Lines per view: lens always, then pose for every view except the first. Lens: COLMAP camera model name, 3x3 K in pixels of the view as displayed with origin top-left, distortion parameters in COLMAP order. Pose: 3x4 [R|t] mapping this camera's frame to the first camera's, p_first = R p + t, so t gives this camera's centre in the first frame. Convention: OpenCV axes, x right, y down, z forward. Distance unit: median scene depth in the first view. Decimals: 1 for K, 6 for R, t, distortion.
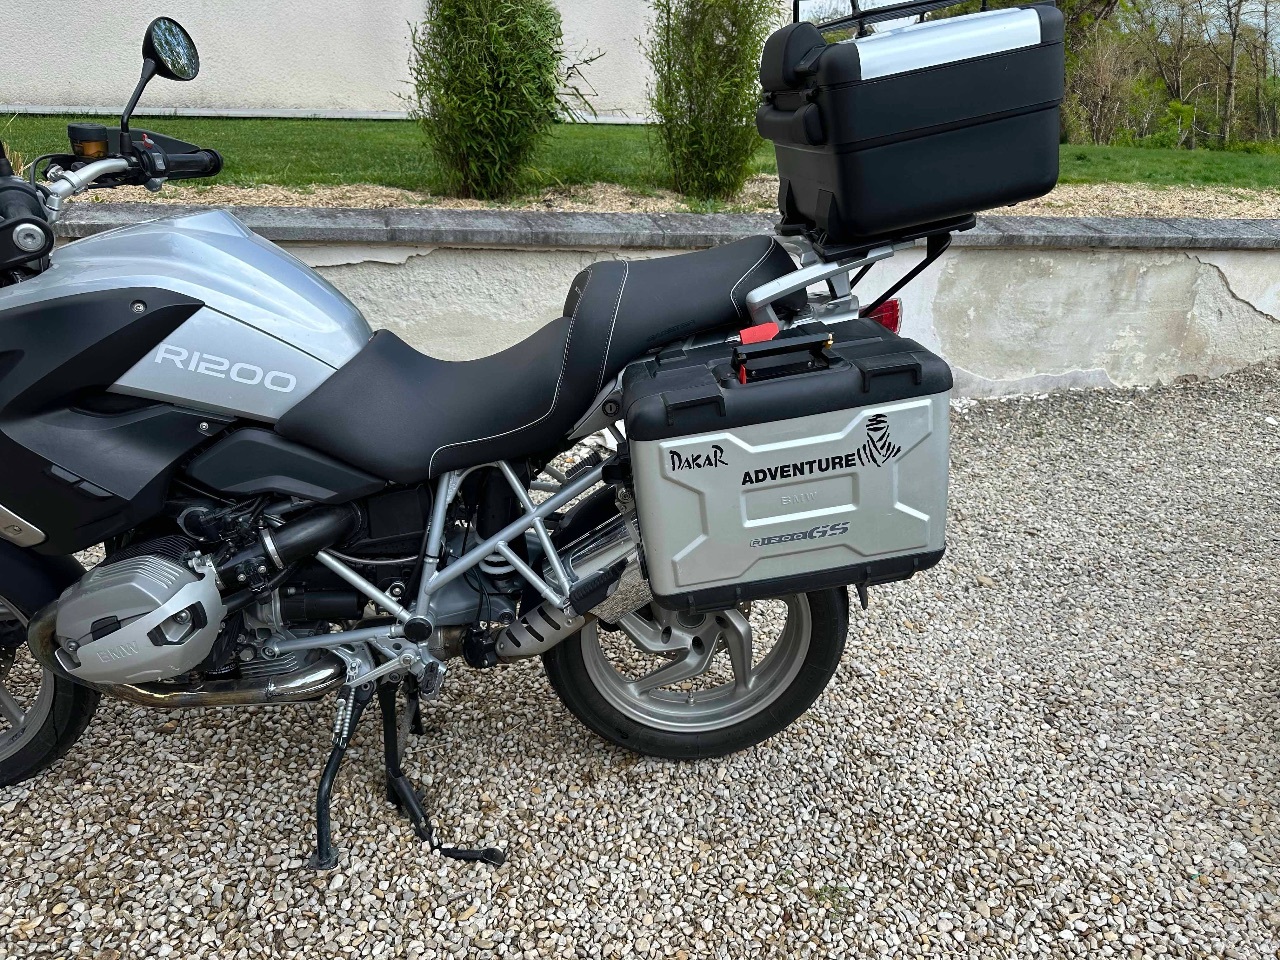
lens RADIAL K [[909.2, 0, 640.0], [0, 909.2, 487.5], [0, 0, 1]] dist [0.036319, -0.057072]
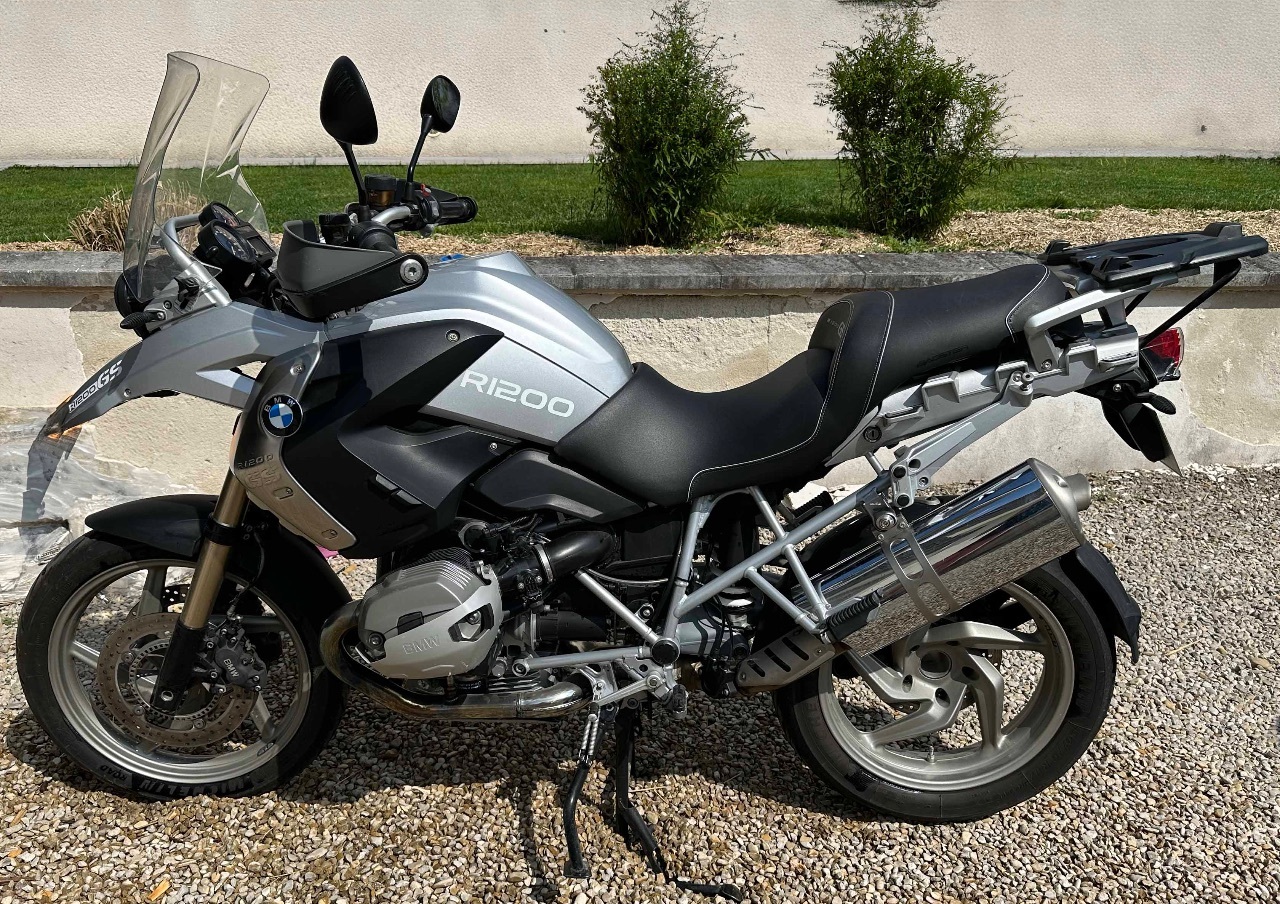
lens RADIAL K [[1087.3, 0, 576.4], [0, 1087.3, 504.9], [0, 0, 1]] dist [0.089103, -0.158495]
pose [[0.985327, 0.021867, -0.169269, -0.131151], [-0.034651, 0.996734, -0.072946, 0.078778], [0.167121, 0.077741, 0.982867, -0.213543]]
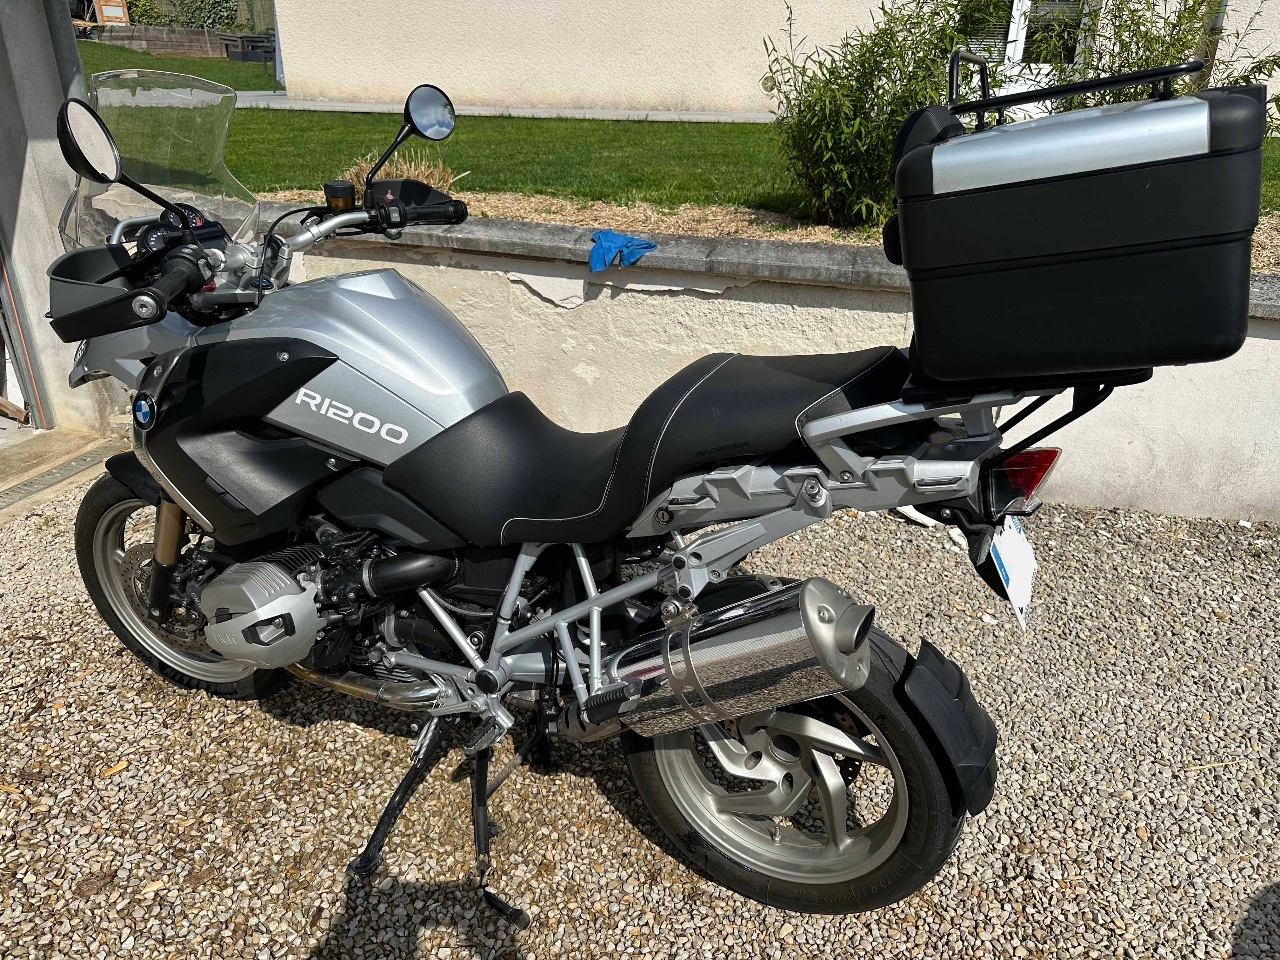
lens RADIAL K [[909.2, 0, 639.1], [0, 909.2, 483.8], [0, 0, 1]] dist [0.036319, -0.057072]
pose [[0.863174, 0.193309, -0.466435, 0.324524], [-0.188532, 0.980387, 0.057417, -0.147699], [0.468386, 0.038377, 0.882690, 0.147234]]
